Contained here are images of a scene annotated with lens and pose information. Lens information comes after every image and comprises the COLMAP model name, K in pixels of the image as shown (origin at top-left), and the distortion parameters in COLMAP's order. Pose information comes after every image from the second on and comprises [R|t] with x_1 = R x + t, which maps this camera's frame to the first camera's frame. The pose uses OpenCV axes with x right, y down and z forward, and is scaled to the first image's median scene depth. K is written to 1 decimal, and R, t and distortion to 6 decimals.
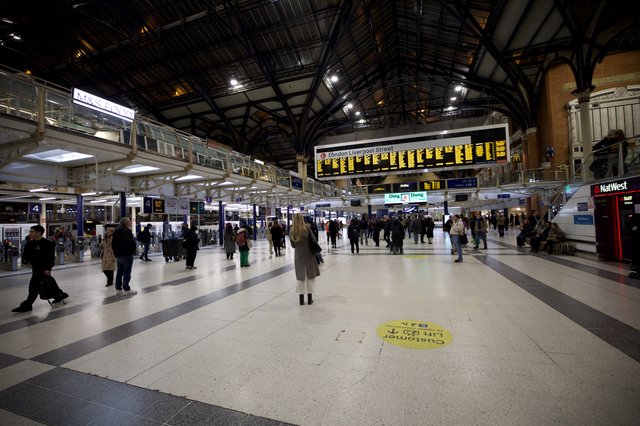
lens RADIAL K [[215.6, 0, 320.0], [0, 215.6, 186.2], [0, 0, 1]] dist [-0.027933, -0.000011]
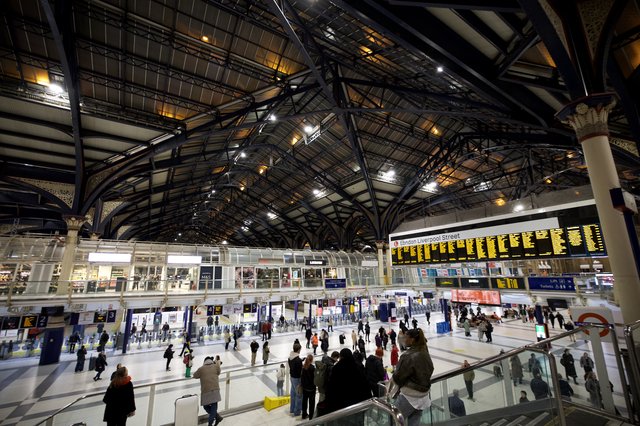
lens RADIAL K [[268.5, 0, 320.0], [0, 268.5, 213.0], [0, 0, 1]] dist [-0.044906, 0.013842]
pose [[0.735795, -0.081257, -0.672311, 0.619140], [-0.052007, 0.983063, -0.175734, -0.045602], [0.675204, 0.164269, 0.719107, -0.163209]]
